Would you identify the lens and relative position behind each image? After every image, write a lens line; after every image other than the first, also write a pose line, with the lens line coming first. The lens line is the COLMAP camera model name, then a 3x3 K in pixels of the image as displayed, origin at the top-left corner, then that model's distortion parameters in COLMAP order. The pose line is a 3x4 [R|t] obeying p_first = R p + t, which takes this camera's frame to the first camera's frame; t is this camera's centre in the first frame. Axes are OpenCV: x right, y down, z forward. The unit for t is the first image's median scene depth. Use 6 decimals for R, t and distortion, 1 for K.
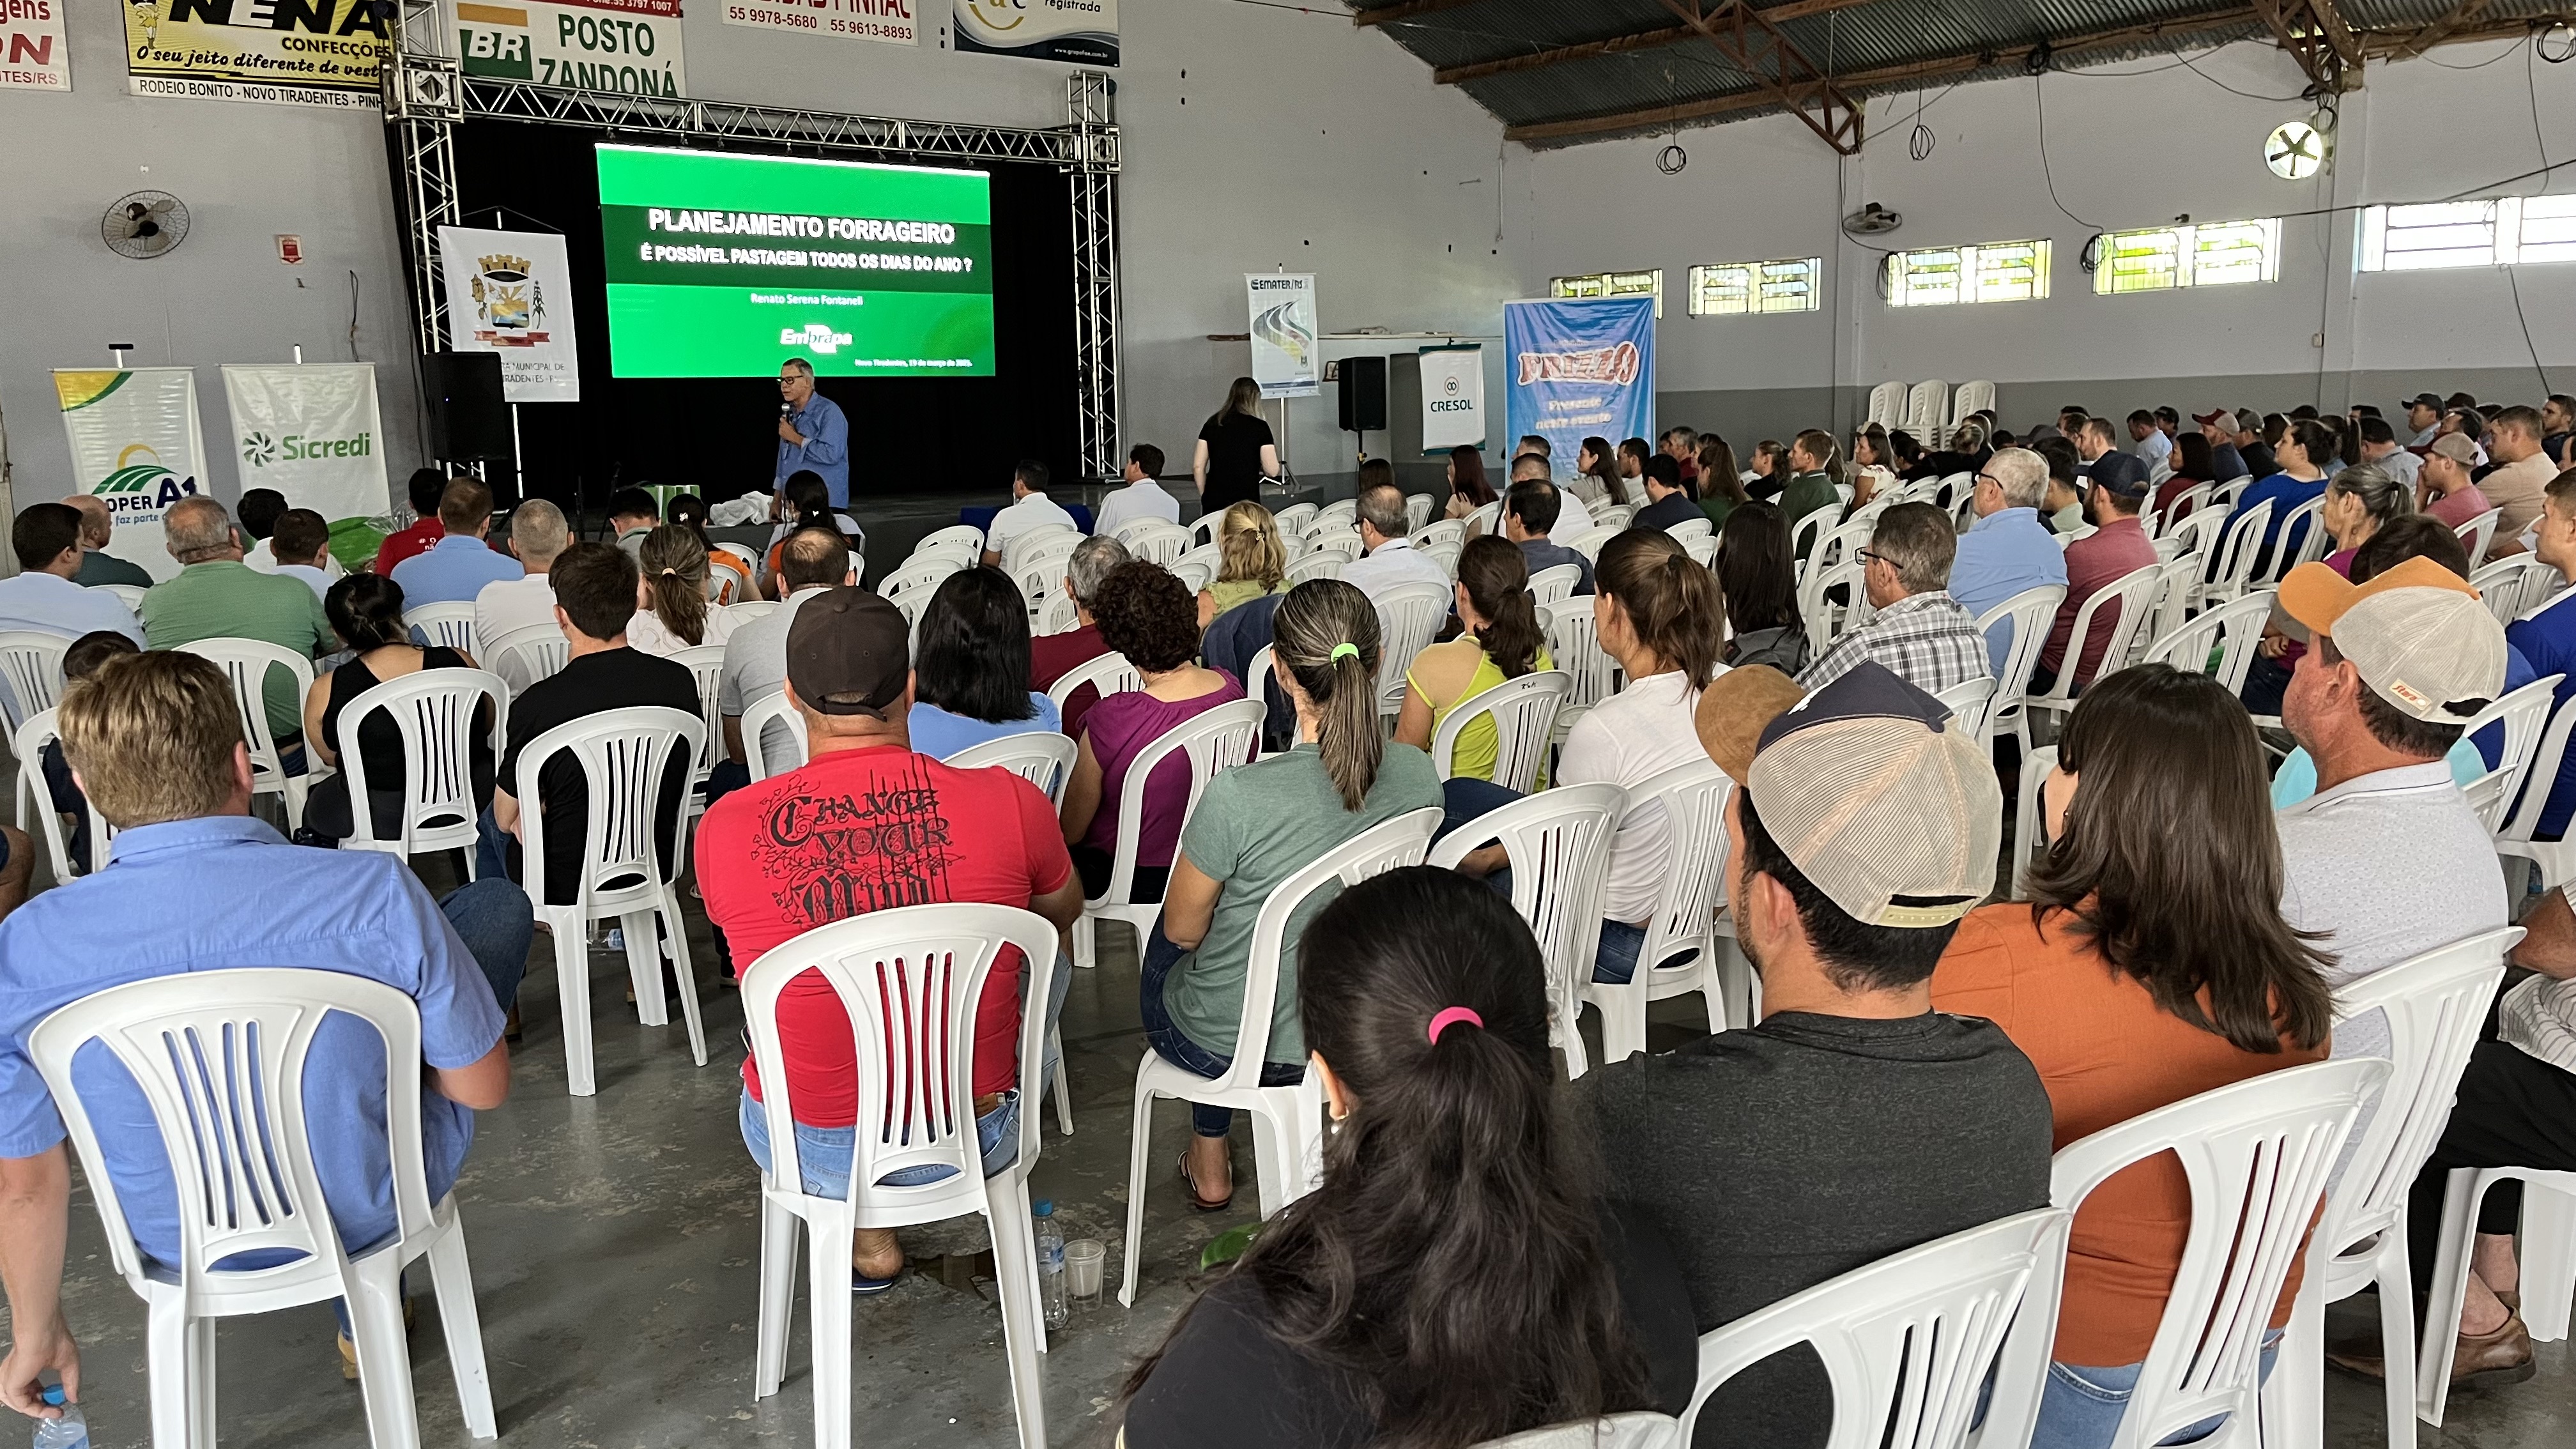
lens RADIAL K [[1954.7, 0, 1289.6], [0, 1954.7, 731.9], [0, 0, 1]] dist [0.064414, -0.084783]
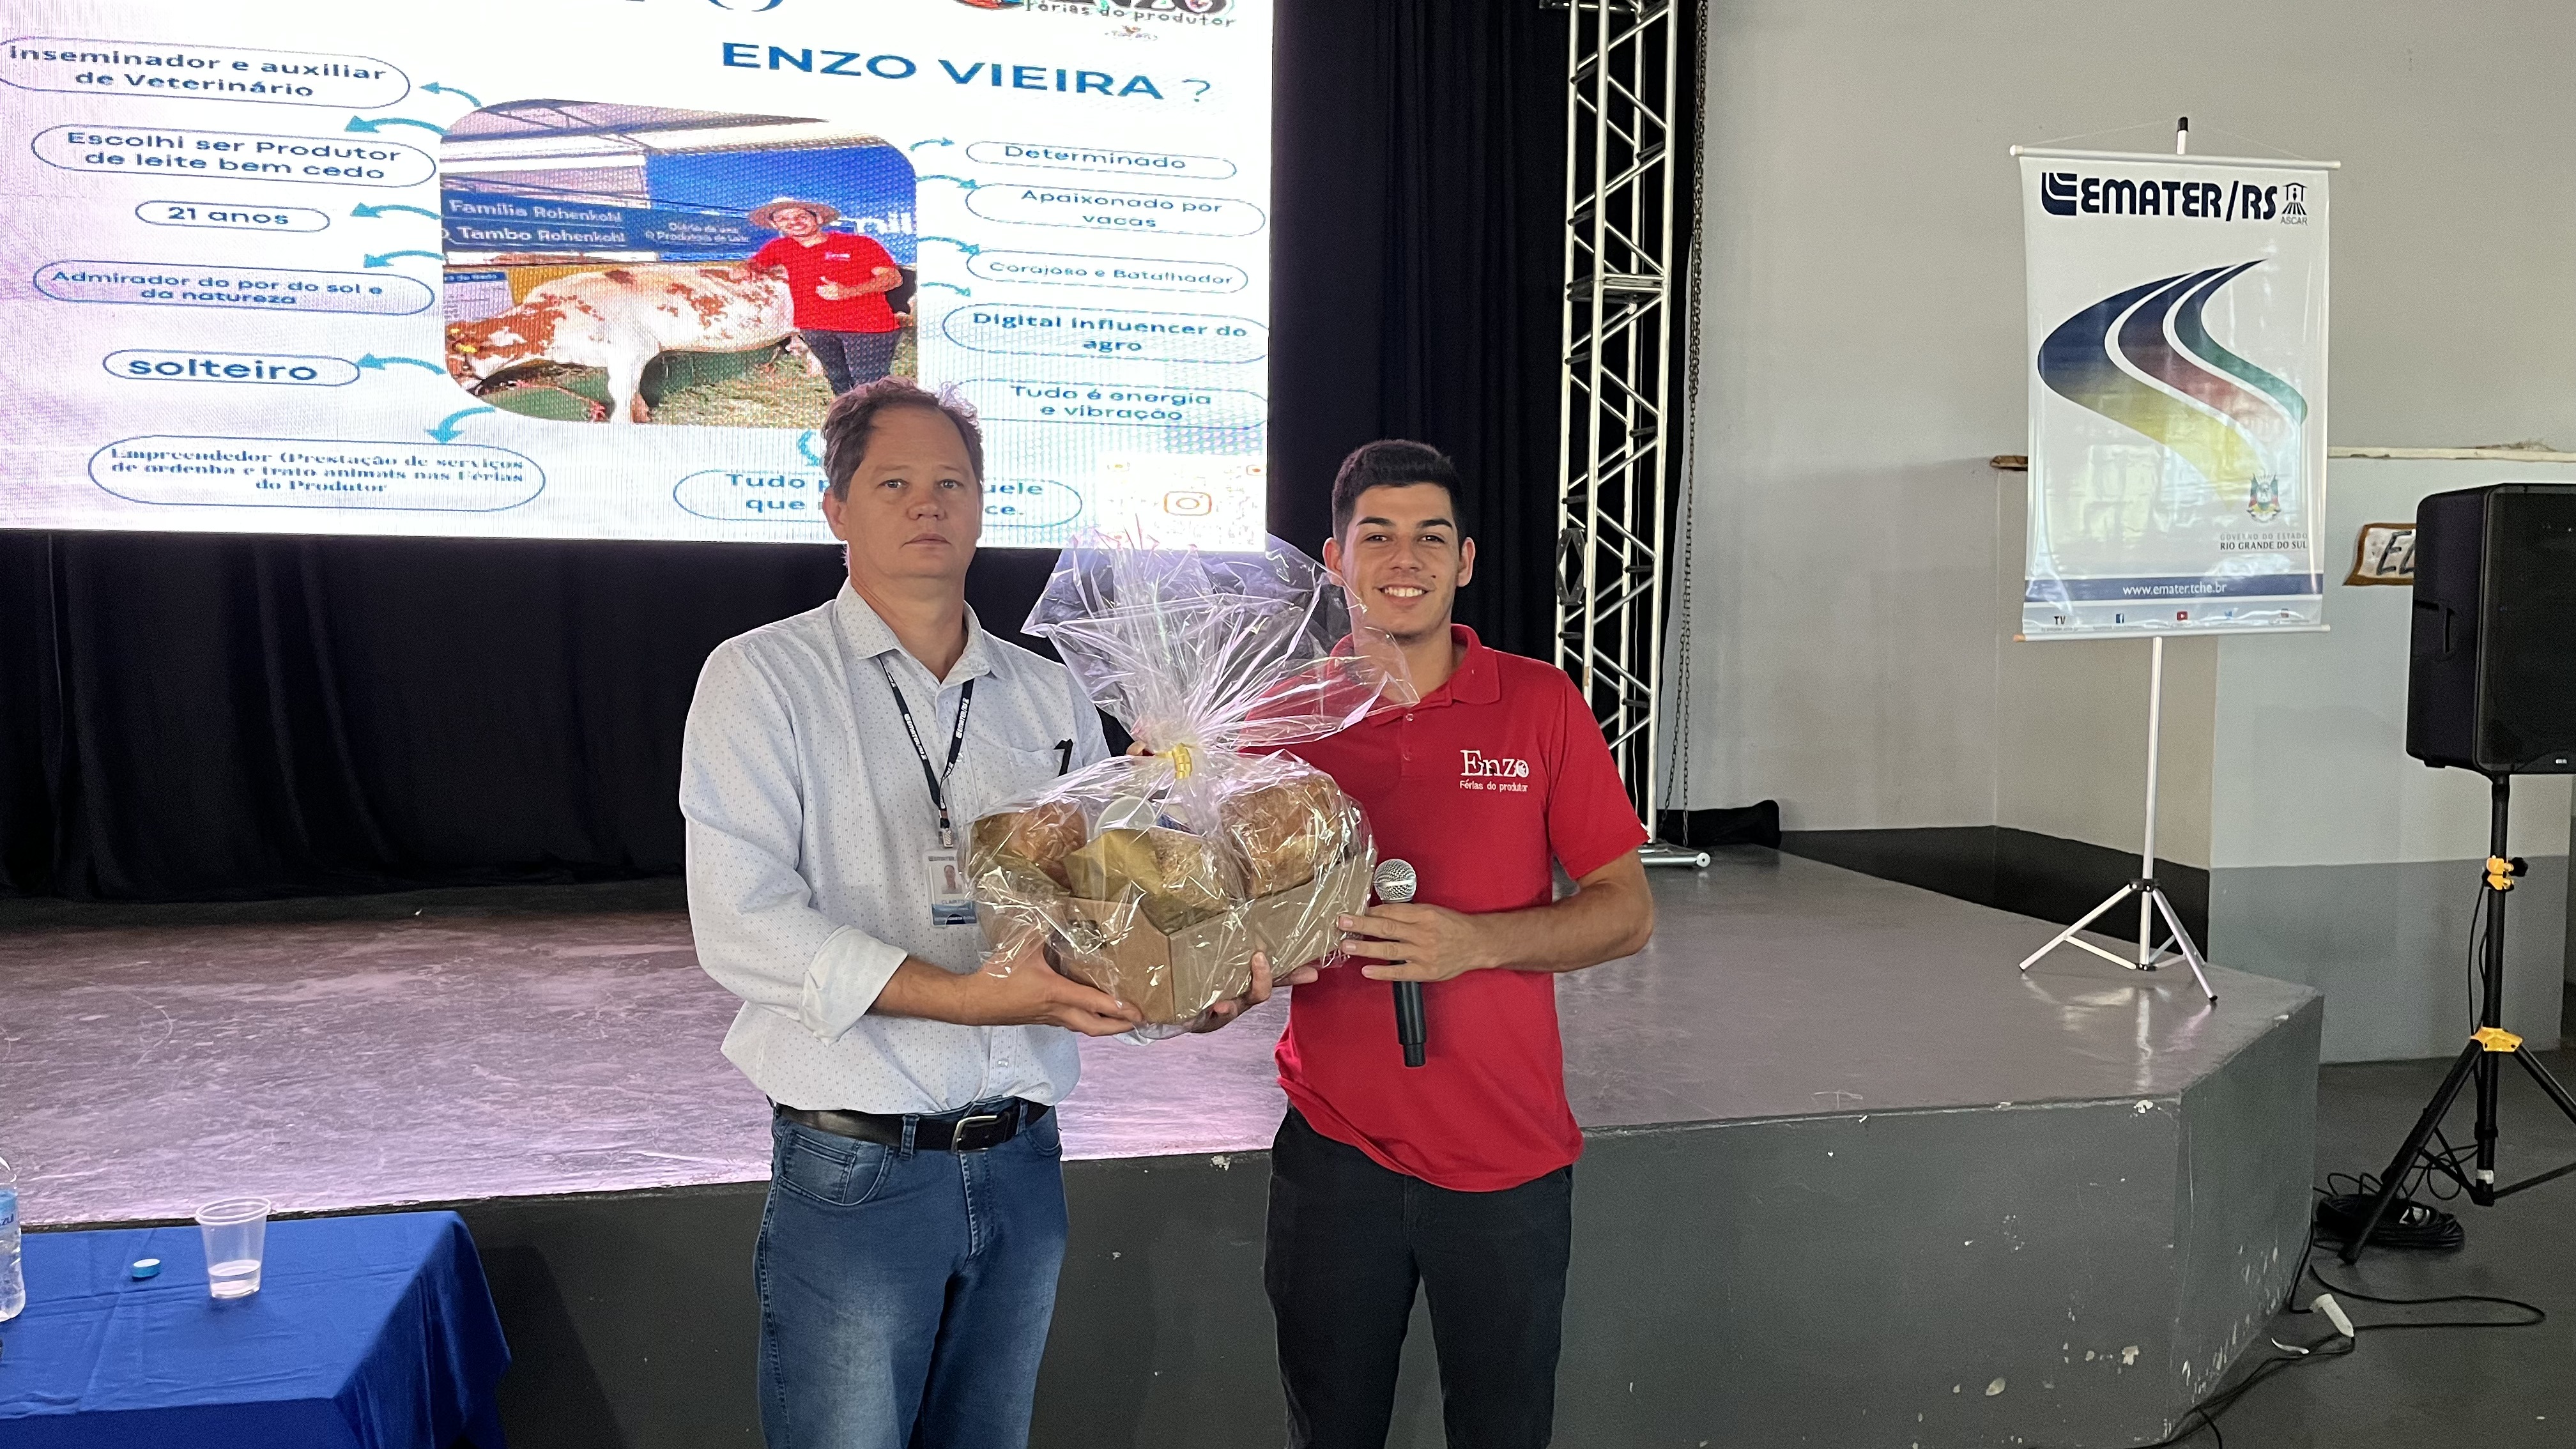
lens RADIAL K [[1954.7, 0, 1299.0], [0, 1954.7, 738.5], [0, 0, 1]] dist [0.064414, -0.084783]
pose [[0.892620, 0.055140, -0.447424, 0.012263], [-0.100054, 0.991970, -0.077362, -0.128389], [0.439566, 0.113821, 0.890969, 0.733044]]
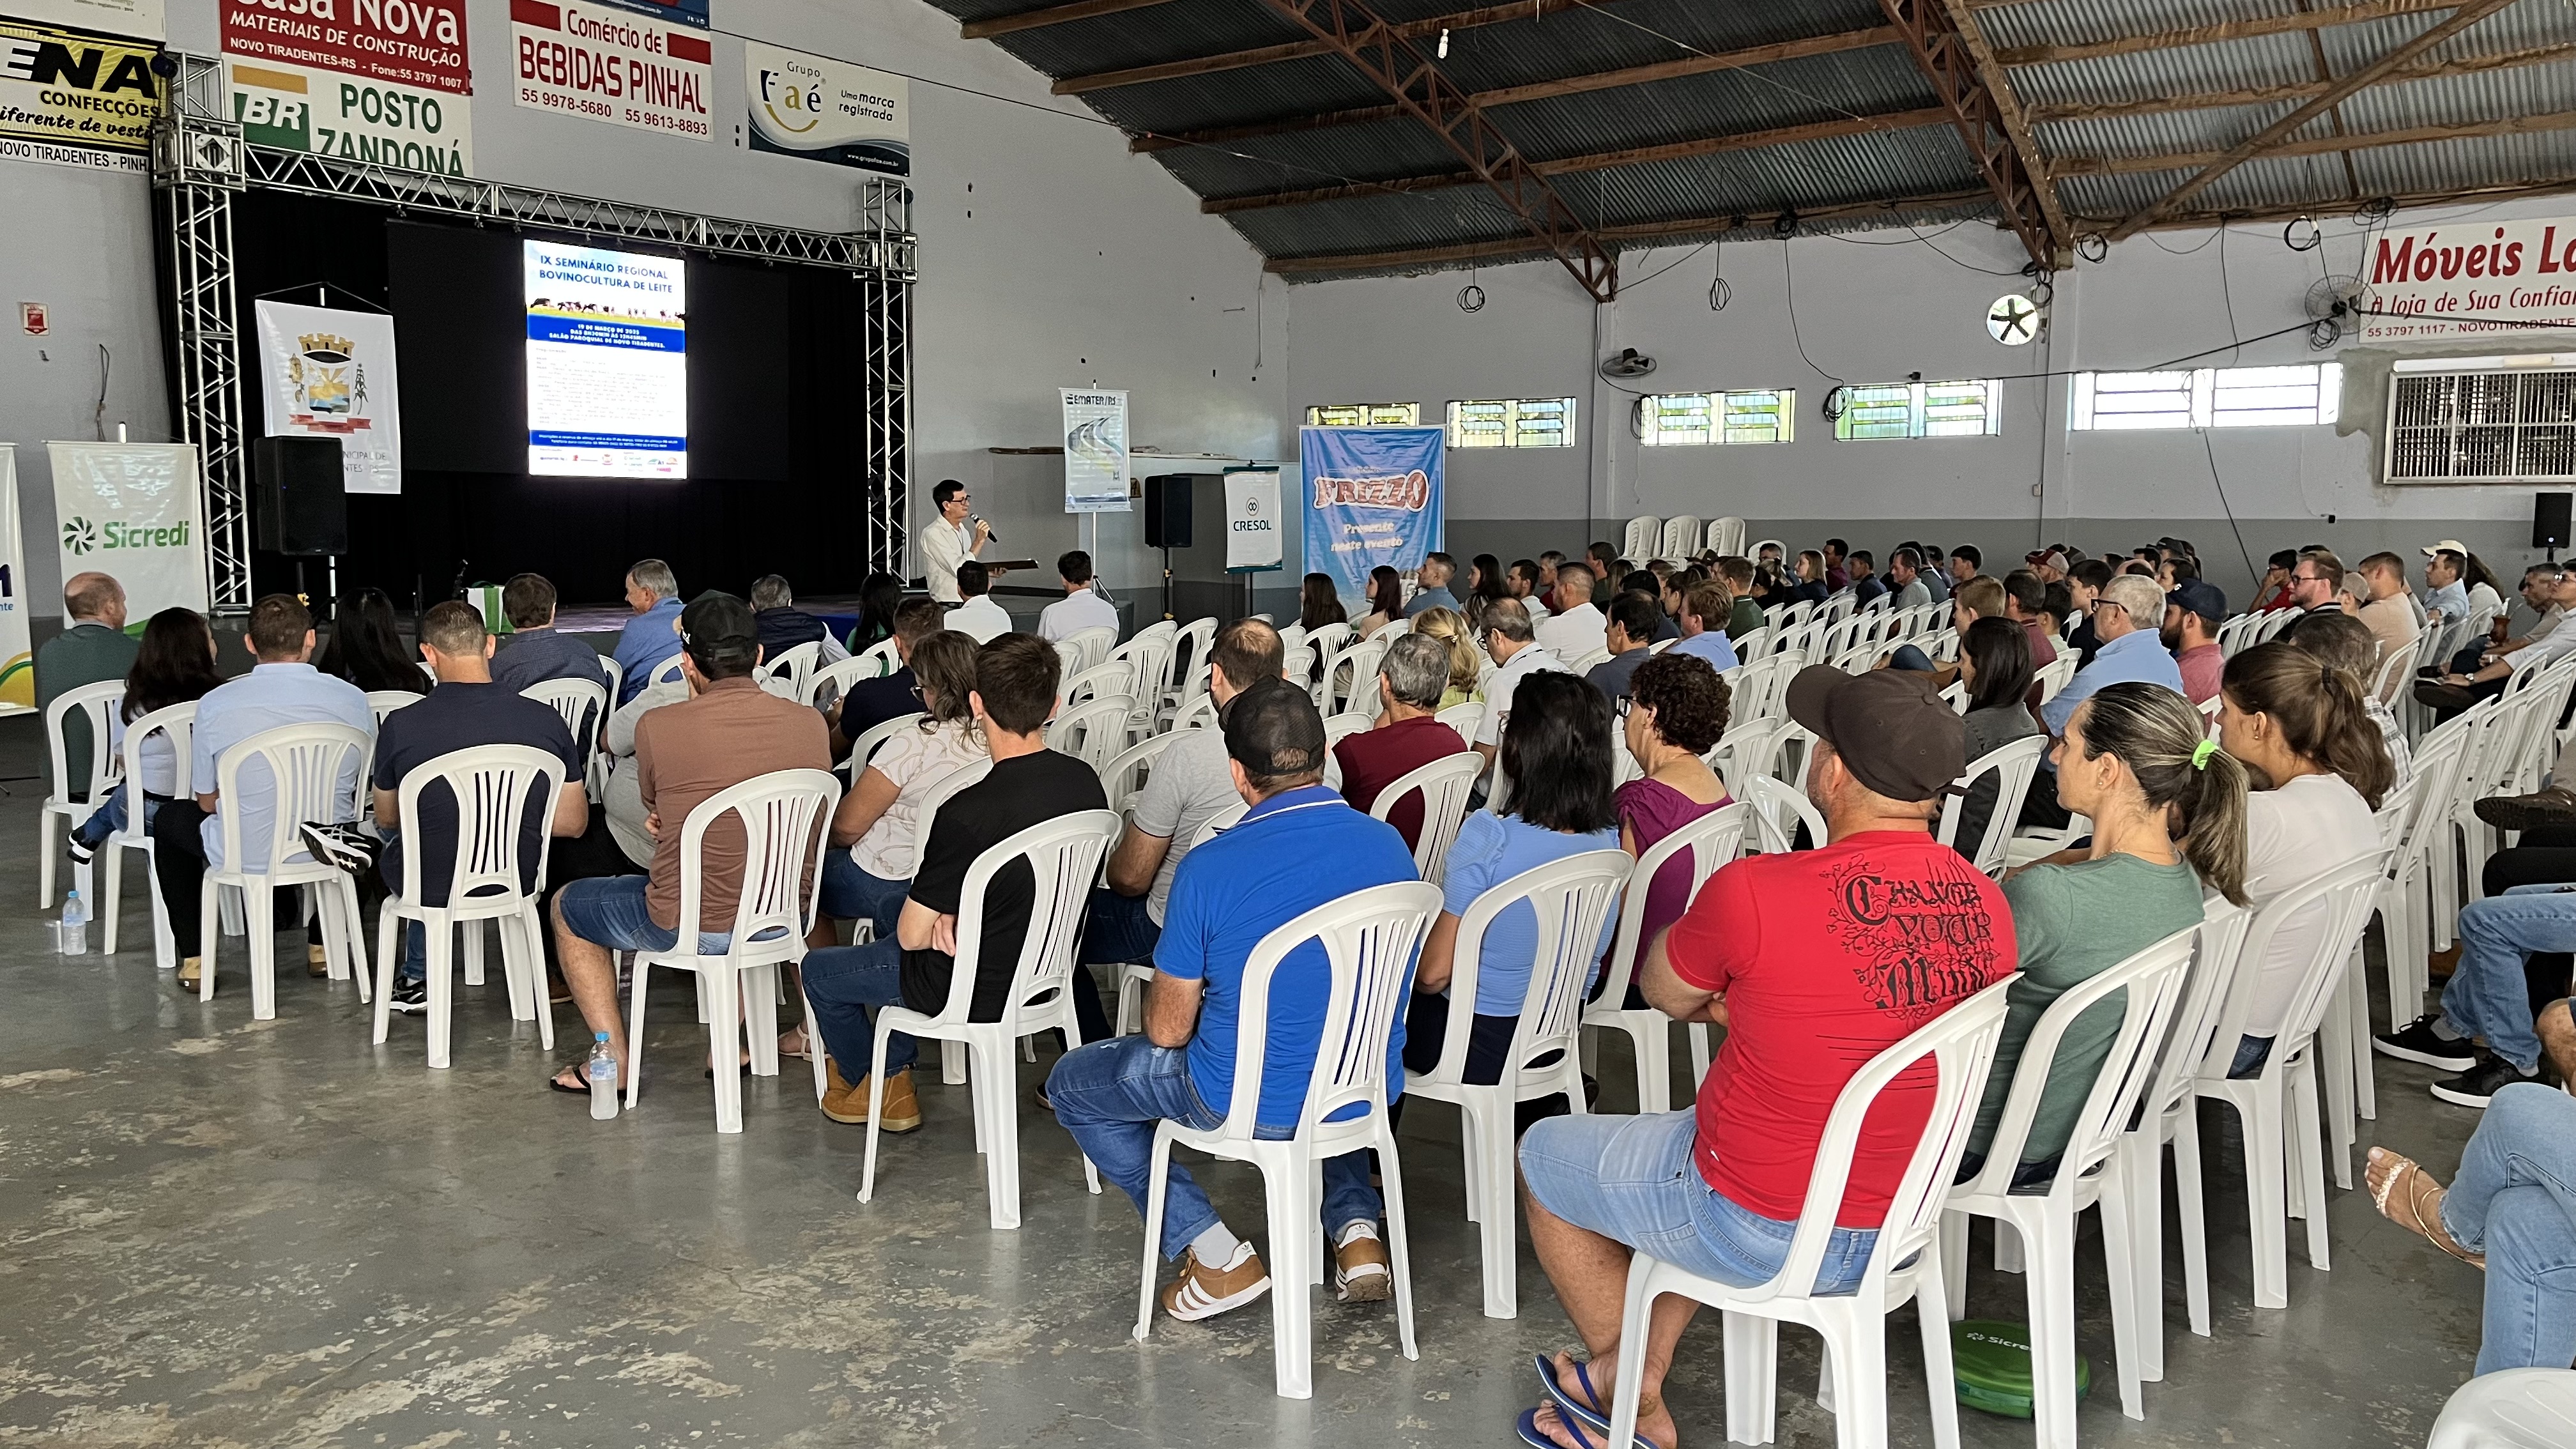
lens RADIAL K [[1954.7, 0, 1289.3], [0, 1954.7, 735.2], [0, 0, 1]] dist [0.064414, -0.084783]
pose [[0.980388, 0.006909, 0.196955, -0.103034], [0.004892, 0.998224, -0.059364, 0.001943], [-0.197016, 0.059163, 0.978614, 0.013362]]
